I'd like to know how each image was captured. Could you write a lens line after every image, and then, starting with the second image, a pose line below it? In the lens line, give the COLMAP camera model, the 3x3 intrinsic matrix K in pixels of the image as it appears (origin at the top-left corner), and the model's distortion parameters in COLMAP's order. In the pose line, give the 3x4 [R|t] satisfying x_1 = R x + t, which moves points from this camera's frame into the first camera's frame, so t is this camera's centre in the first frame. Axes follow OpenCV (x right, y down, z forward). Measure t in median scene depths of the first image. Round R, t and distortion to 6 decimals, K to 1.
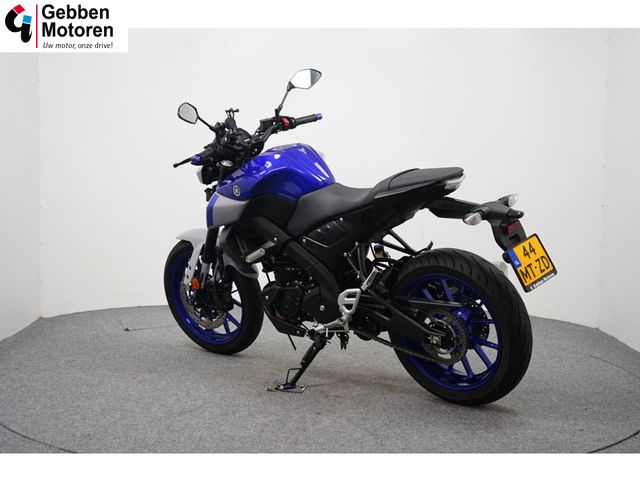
lens RADIAL K [[1013.0, 0, 320.0], [0, 1013.0, 240.0], [0, 0, 1]] dist [-0.029394, -0.032575]
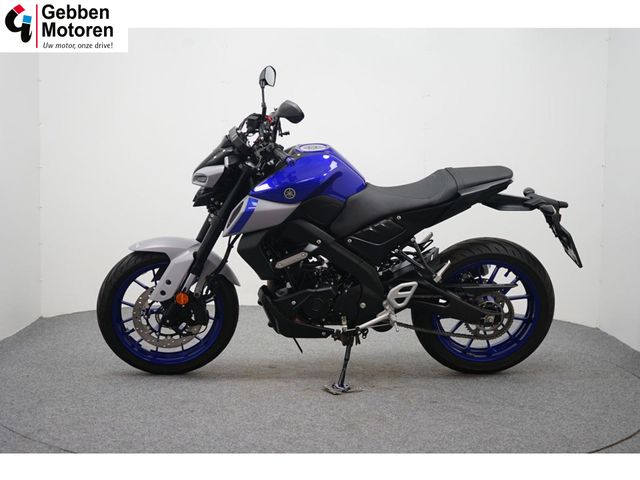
lens RADIAL K [[1013.0, 0, 320.0], [0, 1013.0, 240.0], [0, 0, 1]] dist [-0.029394, -0.032575]
pose [[0.691559, -0.081906, 0.717661, -0.753082], [0.057120, 0.996640, 0.058704, -0.060367], [-0.720058, 0.000396, 0.693914, 0.326317]]
